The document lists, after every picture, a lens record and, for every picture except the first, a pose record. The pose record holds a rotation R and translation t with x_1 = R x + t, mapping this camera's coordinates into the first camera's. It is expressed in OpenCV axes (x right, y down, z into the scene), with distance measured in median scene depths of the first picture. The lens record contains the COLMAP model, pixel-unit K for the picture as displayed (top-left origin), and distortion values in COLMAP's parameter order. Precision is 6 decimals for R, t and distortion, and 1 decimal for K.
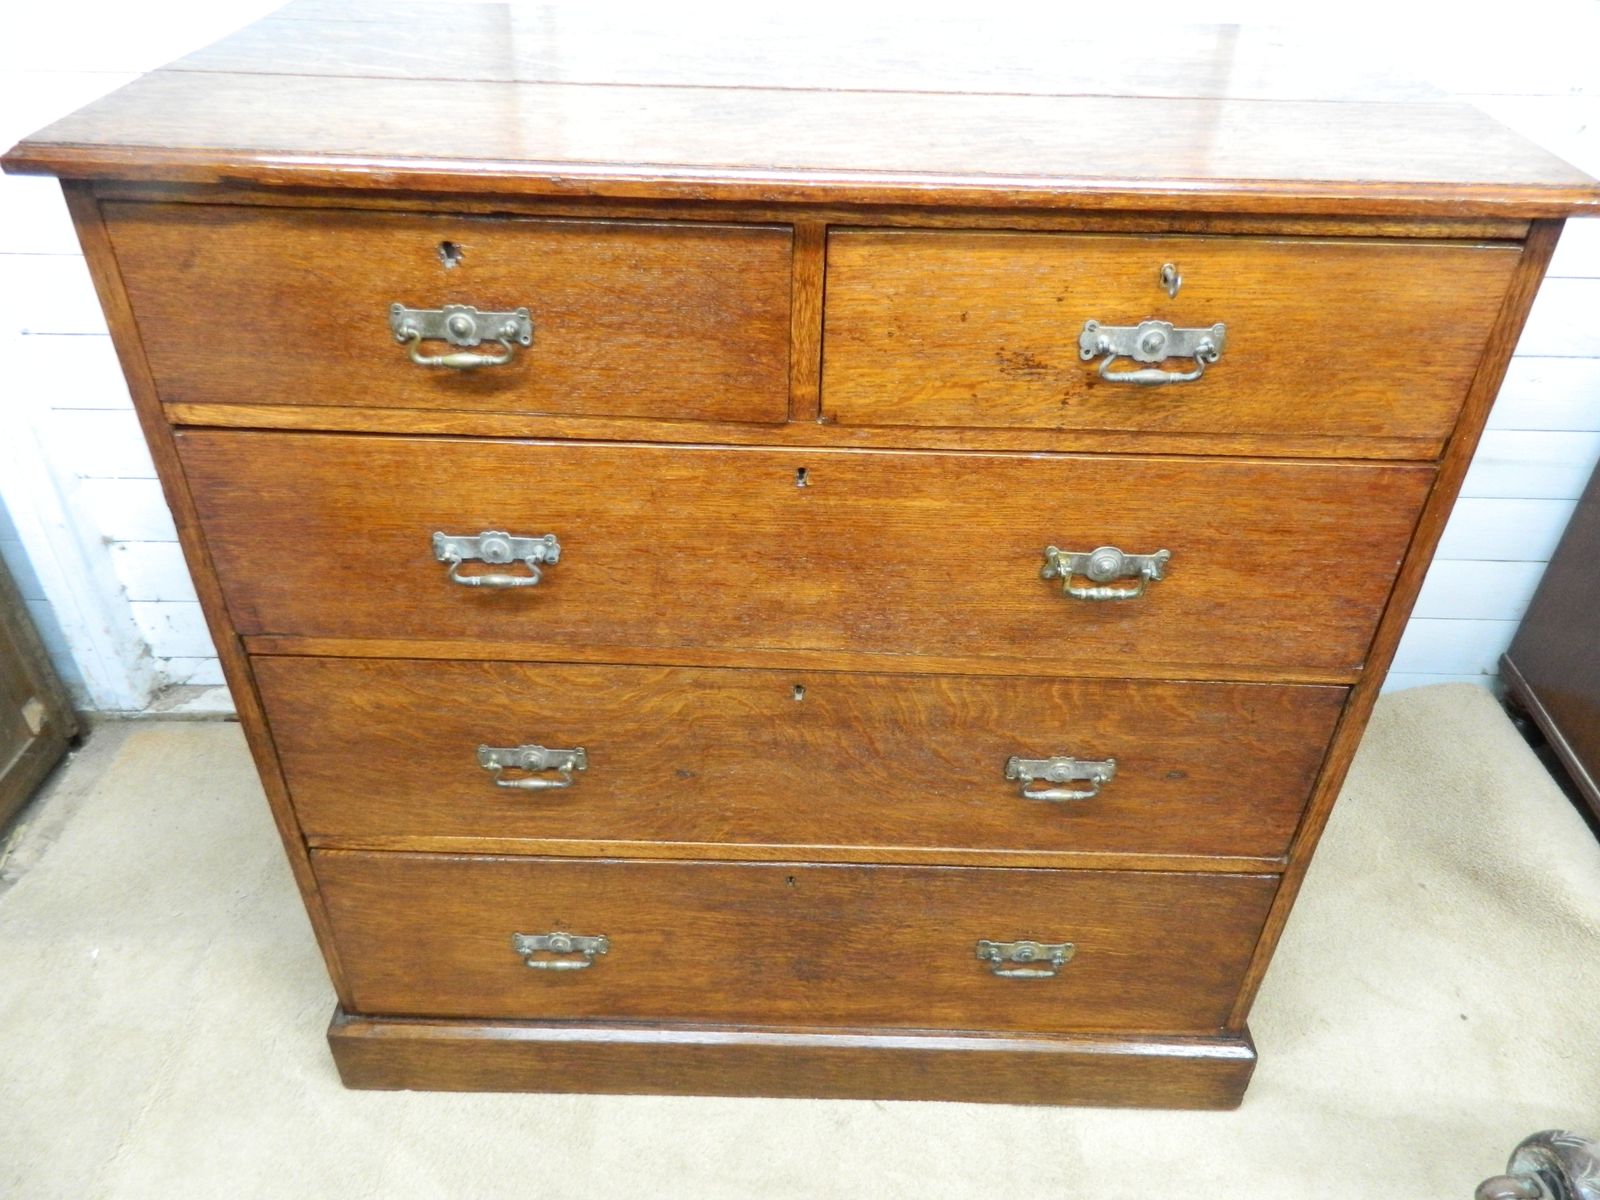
lens RADIAL K [[1210.6, 0, 800.0], [0, 1210.6, 600.0], [0, 0, 1]] dist [0.010398, -0.002637]
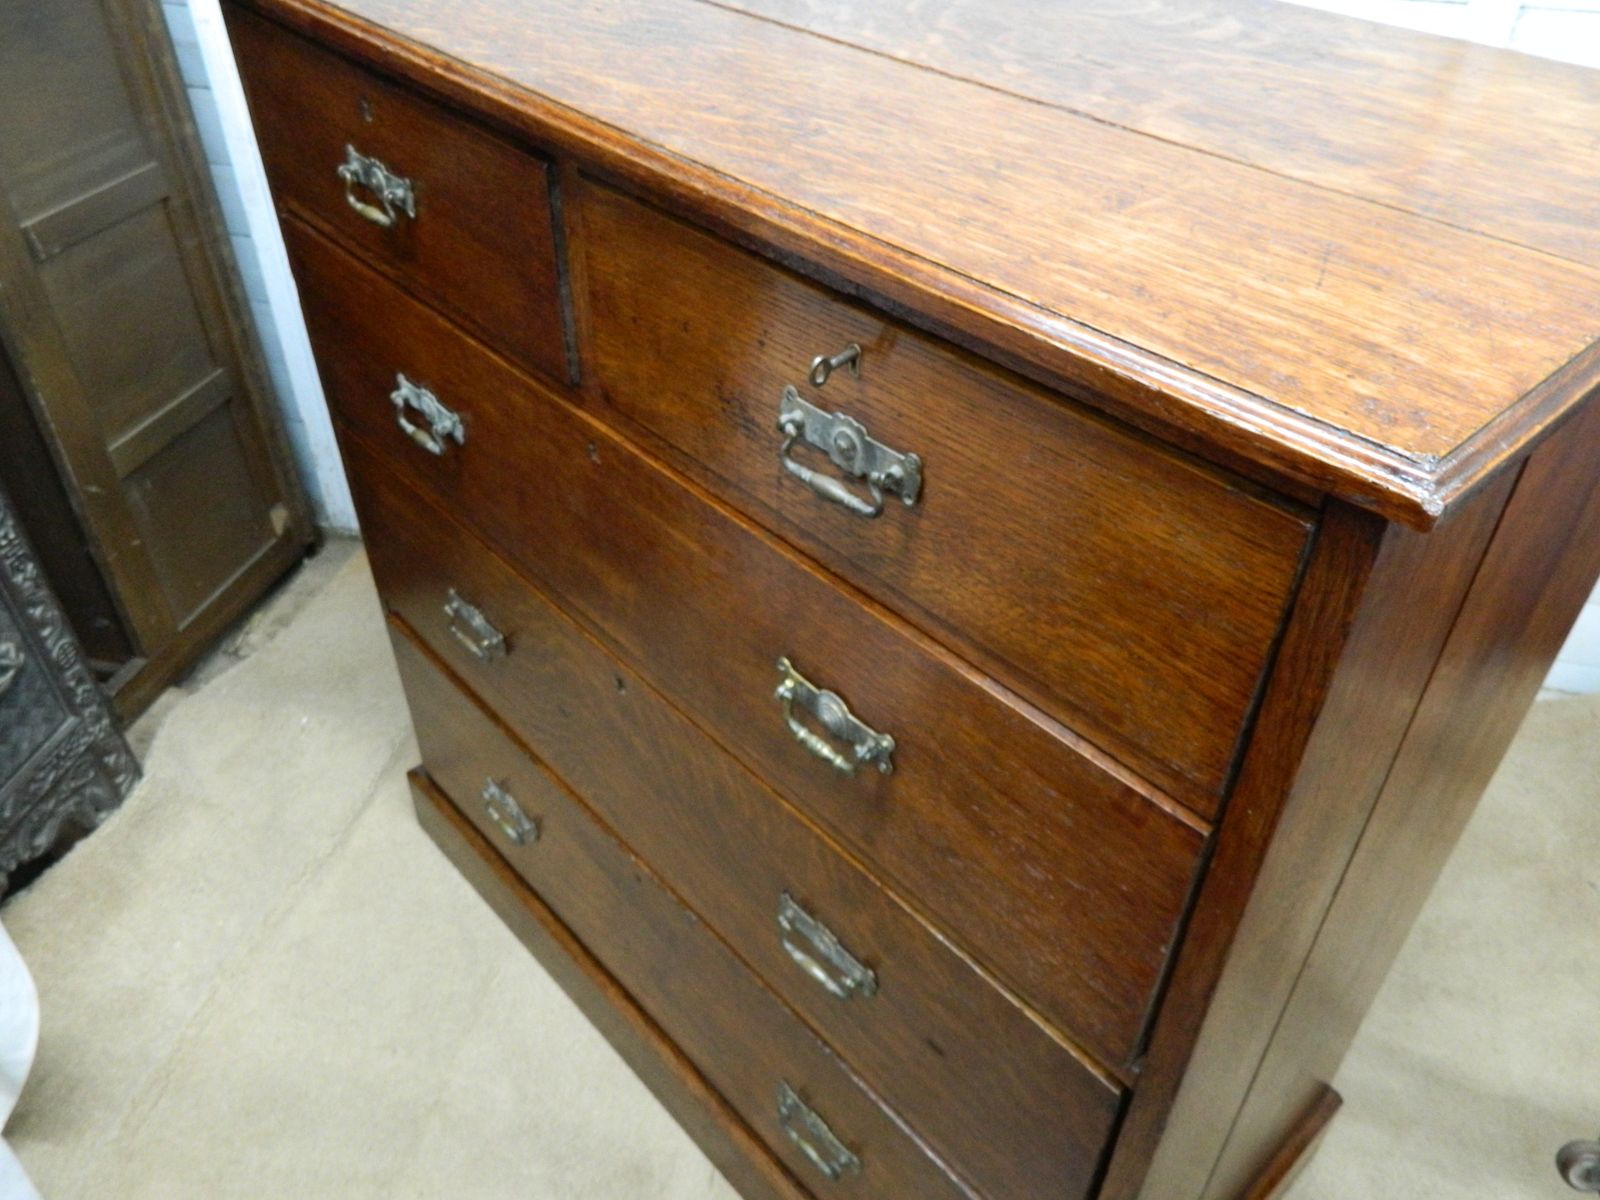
lens RADIAL K [[1235.2, 0, 800.0], [0, 1235.2, 600.0], [0, 0, 1]] dist [0.005957, 0.000359]
pose [[0.681451, 0.446050, -0.580227, 0.655130], [-0.424863, 0.886645, 0.182627, -0.224625], [0.595916, 0.122066, 0.793715, 0.368608]]
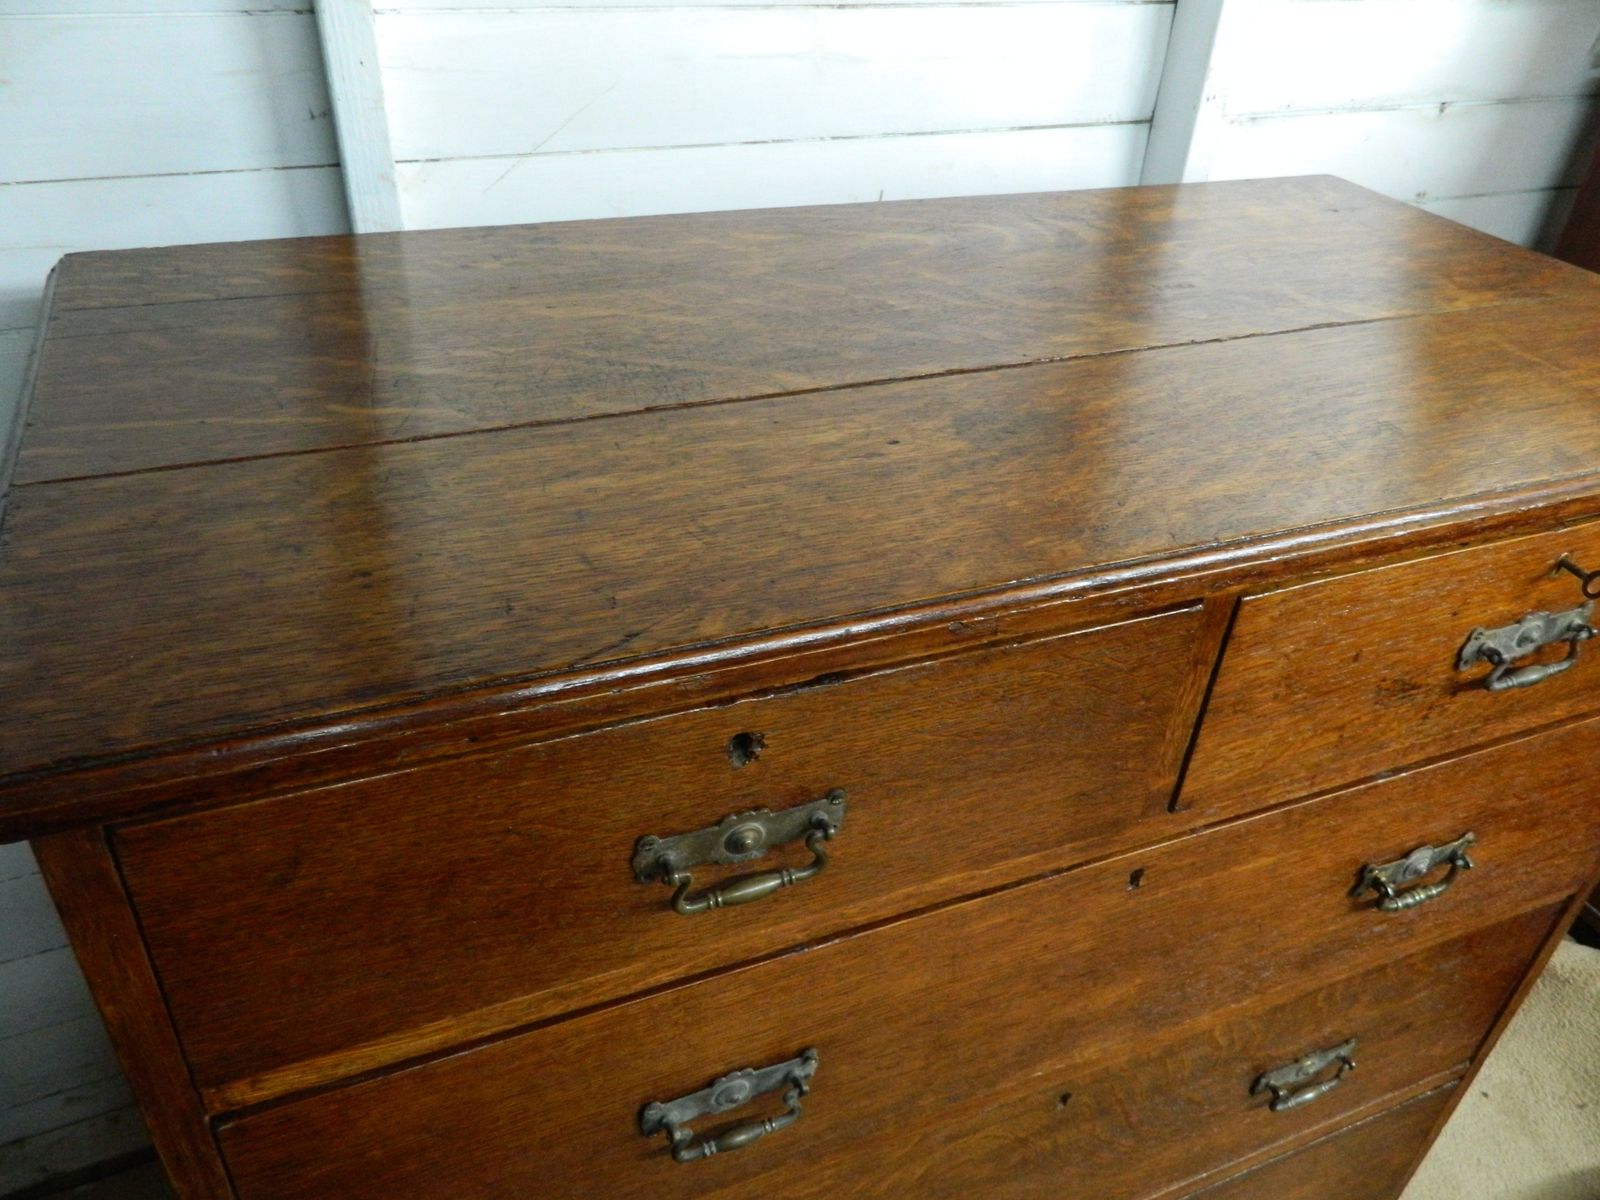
lens RADIAL K [[1210.6, 0, 800.0], [0, 1210.6, 600.0], [0, 0, 1]] dist [0.010398, -0.002637]
pose [[0.914045, -0.197977, 0.354015, -0.401037], [0.202756, 0.978936, 0.023948, -0.317059], [-0.351299, 0.049889, 0.934933, 0.354036]]
